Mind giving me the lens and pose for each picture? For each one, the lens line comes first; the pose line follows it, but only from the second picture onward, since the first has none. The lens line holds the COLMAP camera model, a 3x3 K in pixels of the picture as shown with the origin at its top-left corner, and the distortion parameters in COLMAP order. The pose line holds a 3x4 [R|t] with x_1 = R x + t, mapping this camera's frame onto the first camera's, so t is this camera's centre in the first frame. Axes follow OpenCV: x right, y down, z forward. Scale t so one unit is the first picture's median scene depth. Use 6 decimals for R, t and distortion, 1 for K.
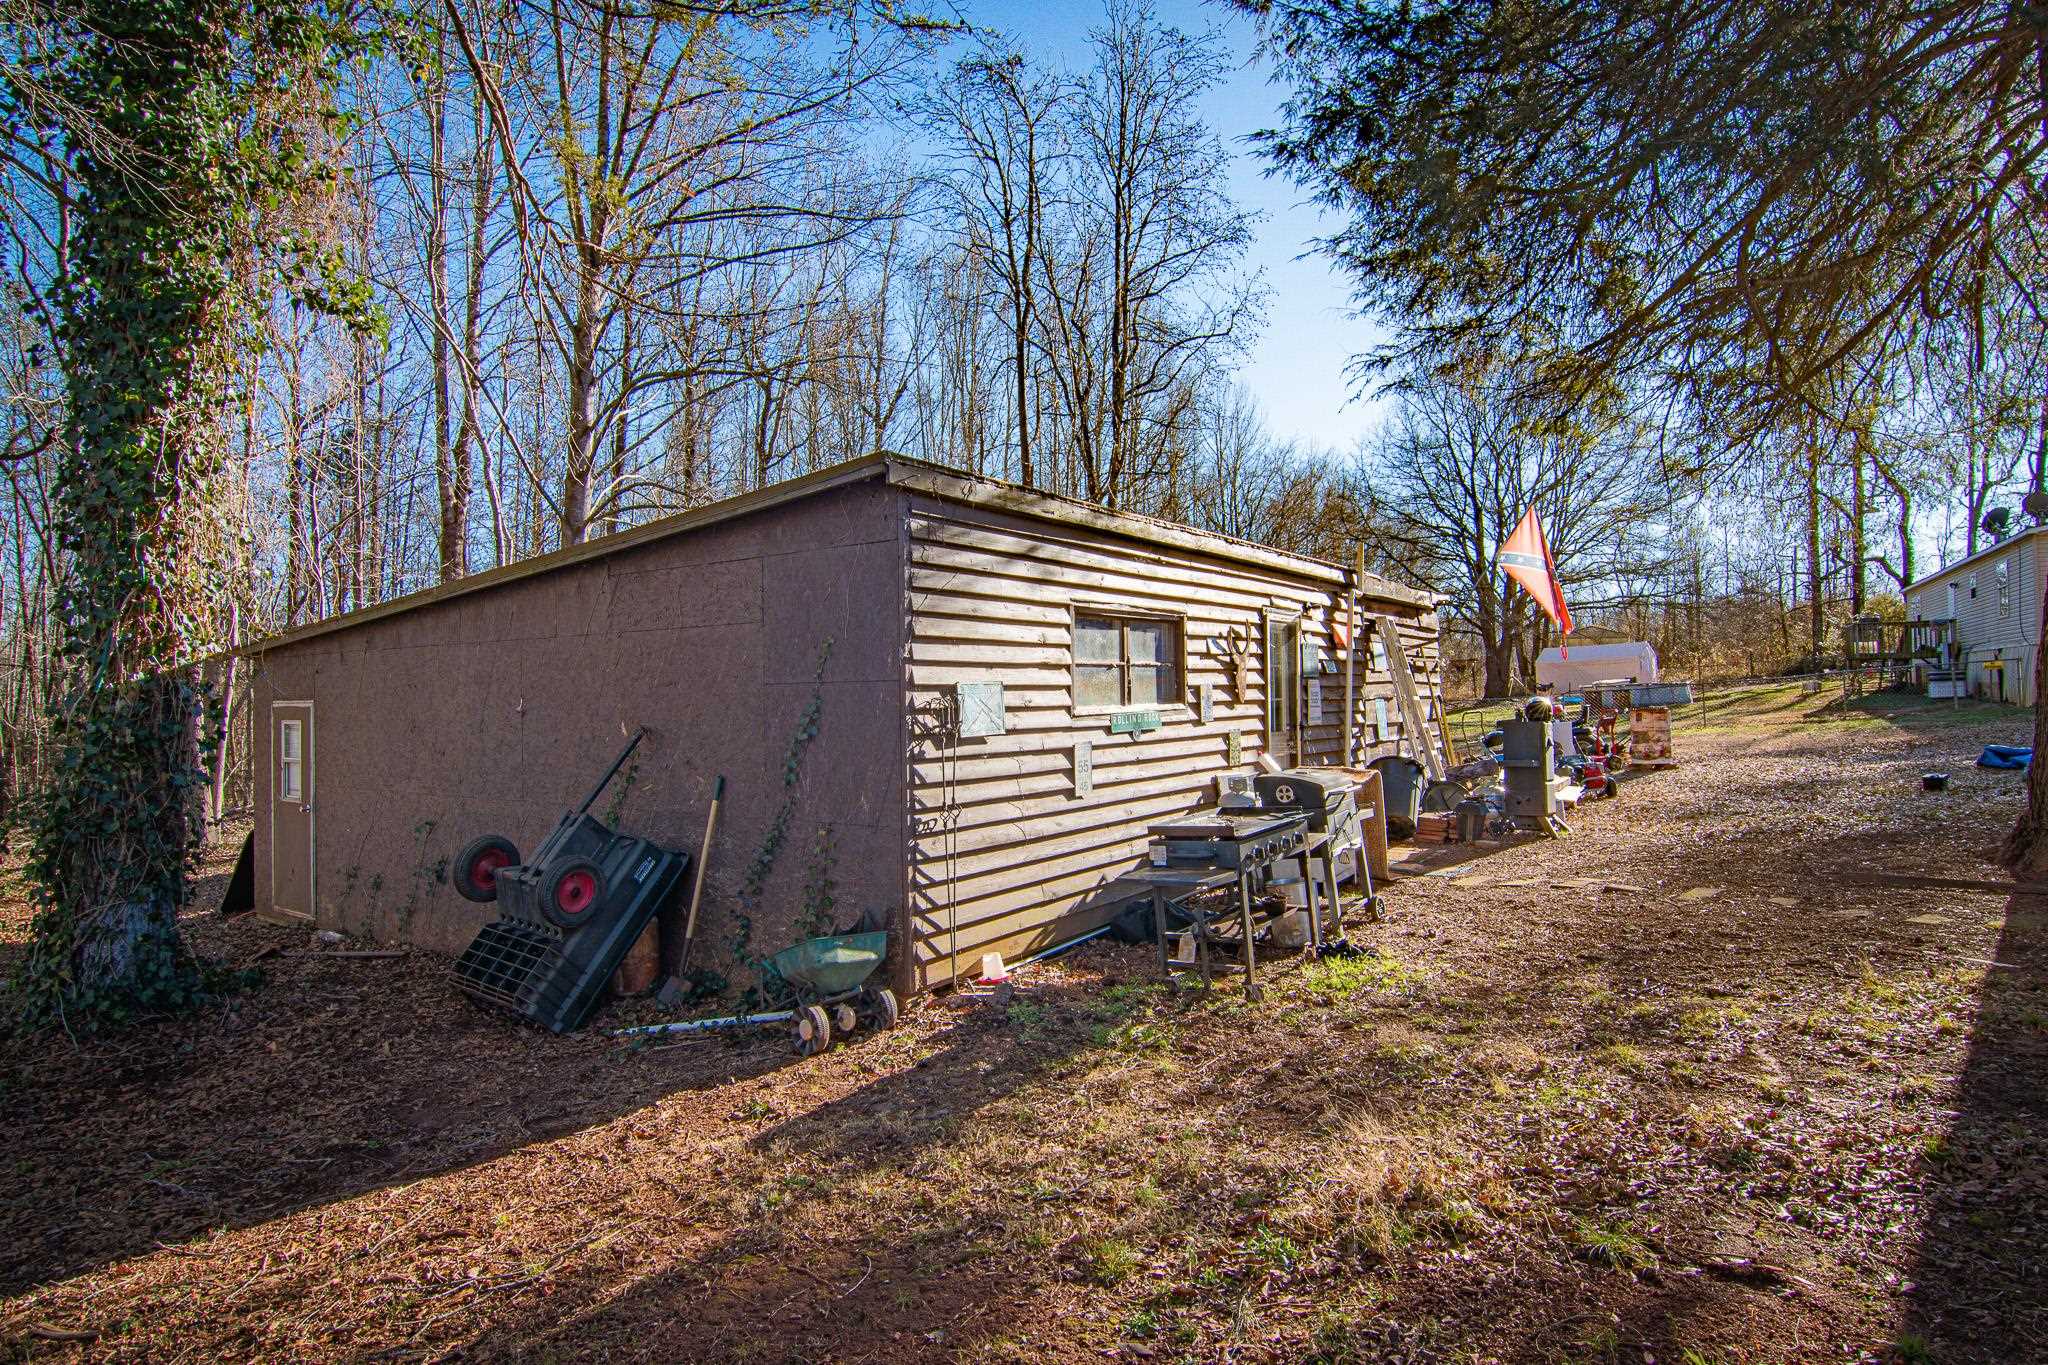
lens RADIAL K [[1103.5, 0, 1024.0], [0, 1103.5, 682.5], [0, 0, 1]] dist [-0.001630, -0.000100]
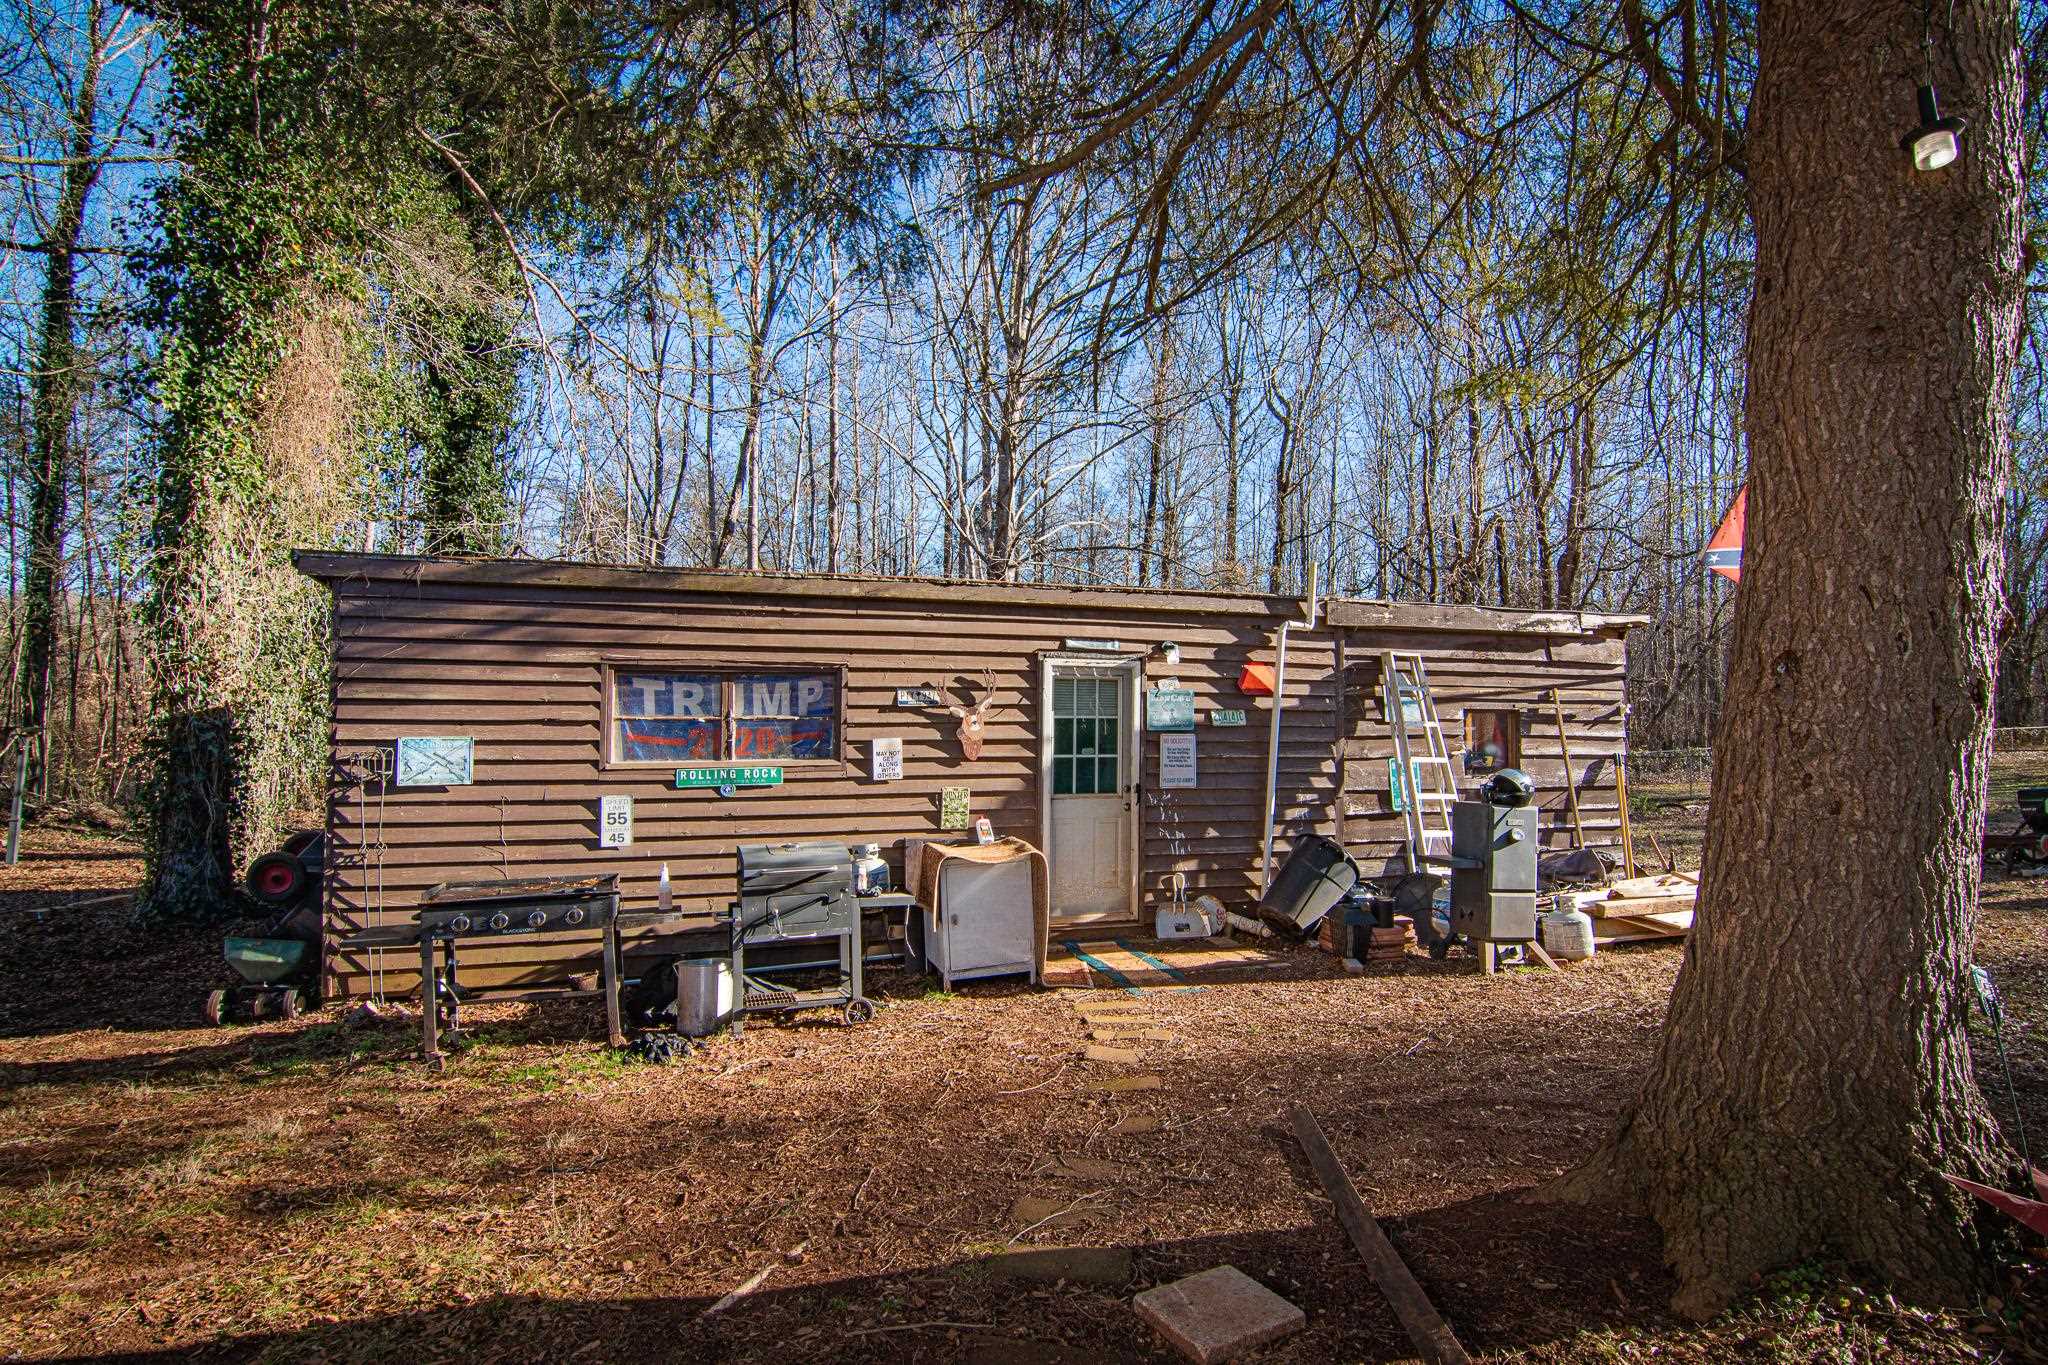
lens RADIAL K [[1034.9, 0, 1031.8], [0, 1034.9, 679.9], [0, 0, 1]] dist [-0.003811, -0.013975]
pose [[0.798635, 0.003702, -0.601804, 0.901080], [-0.013073, 0.999852, -0.011198, -0.046375], [0.601674, 0.016810, 0.798565, 0.431424]]
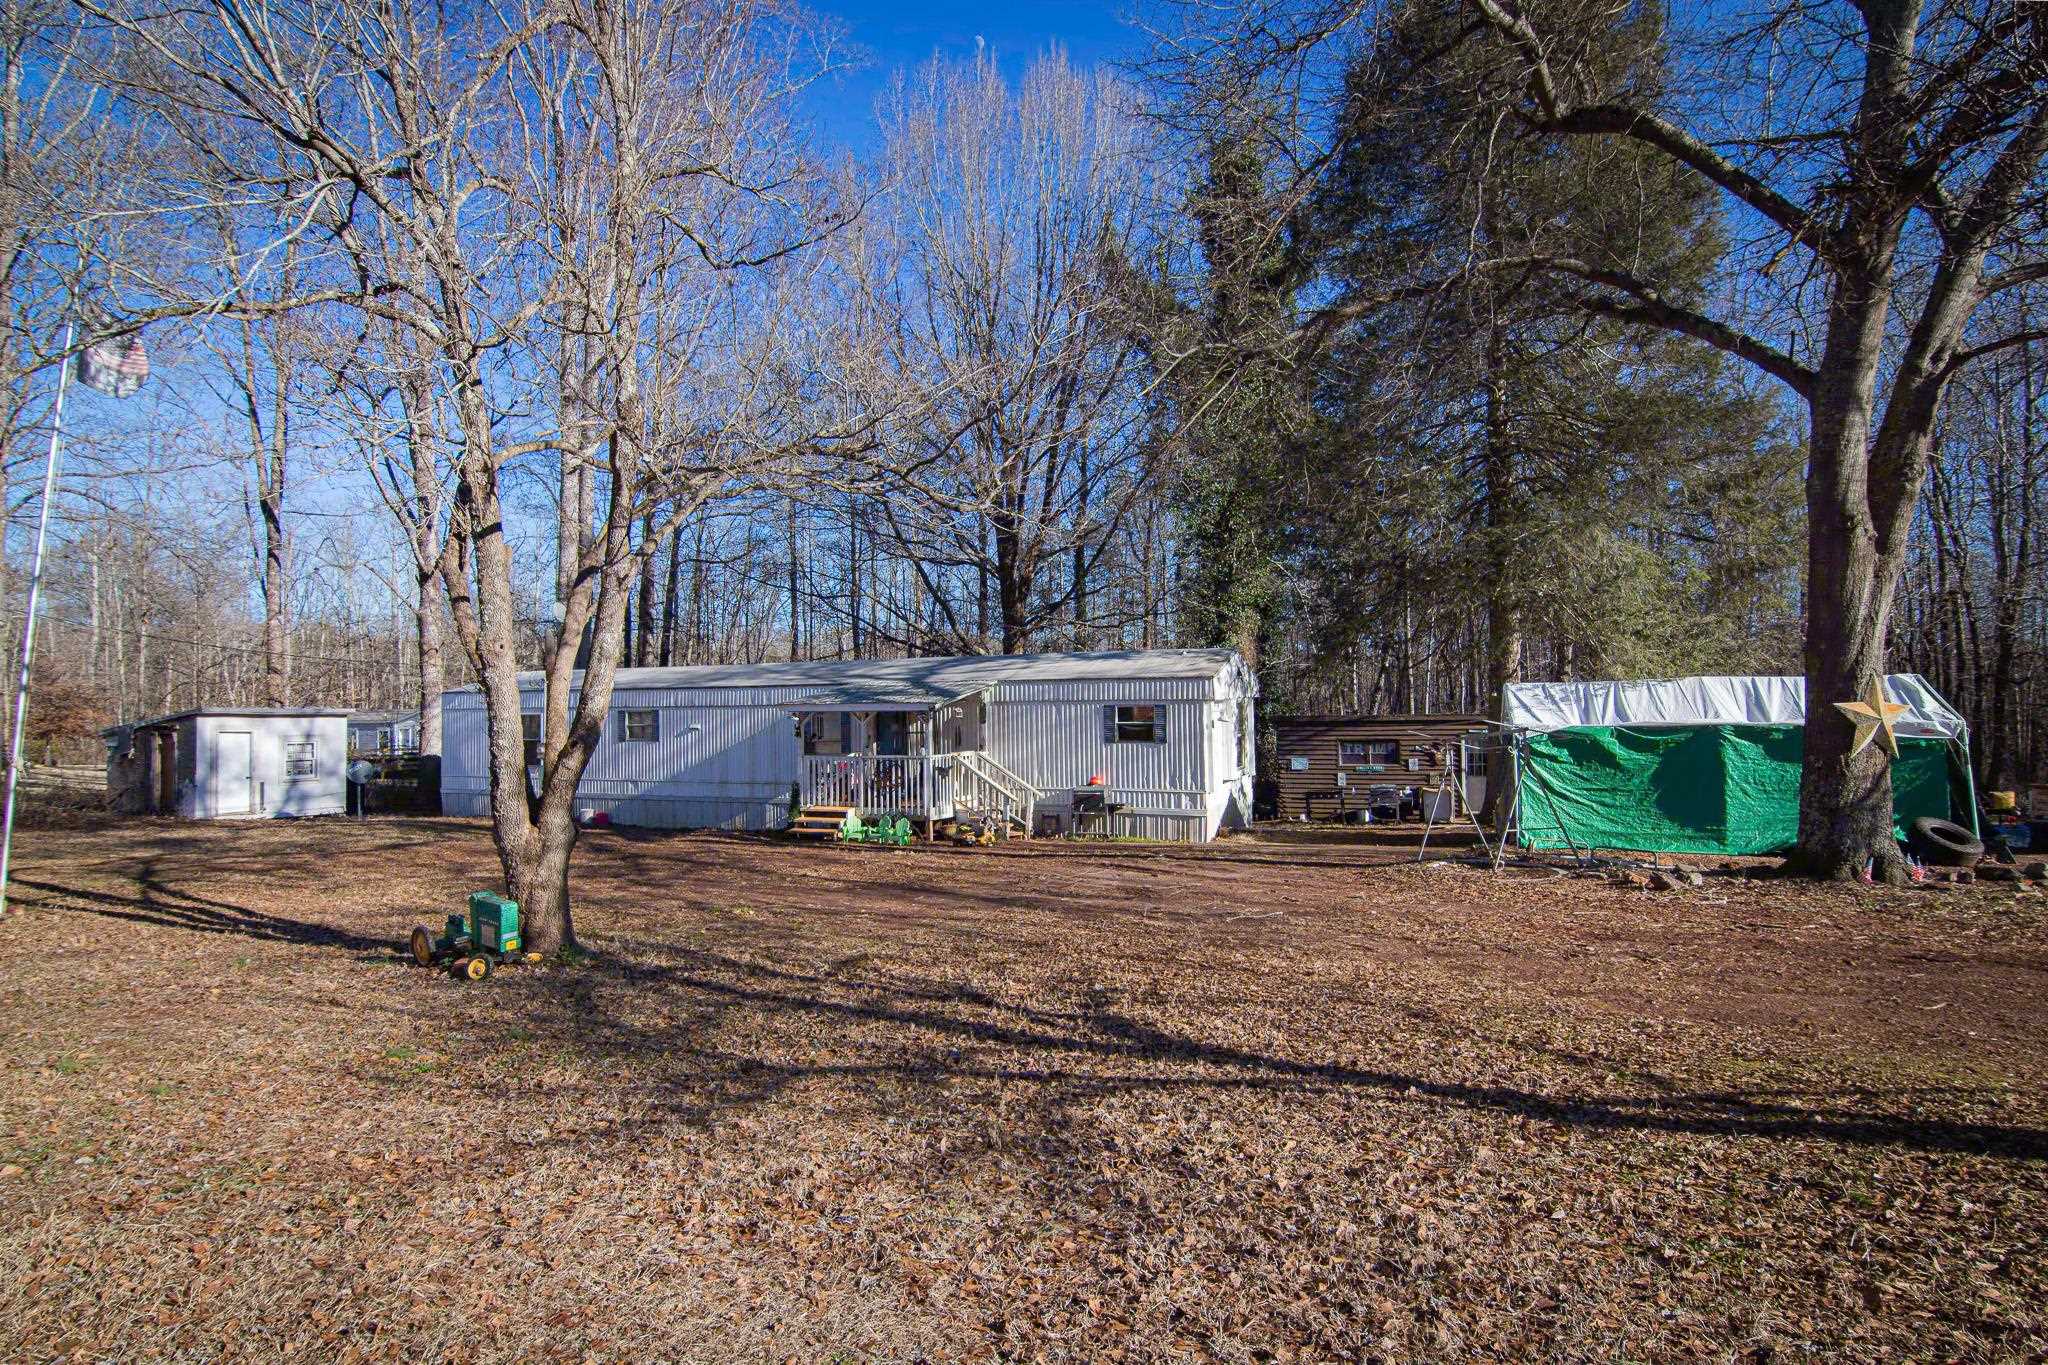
lens RADIAL K [[1034.9, 0, 1031.8], [0, 1034.9, 679.9], [0, 0, 1]] dist [-0.003811, -0.013975]
pose [[0.265739, -0.016850, -0.963898, 3.358531], [0.018931, 0.999746, -0.012257, -0.259701], [0.963859, -0.014990, 0.265990, -1.119074]]
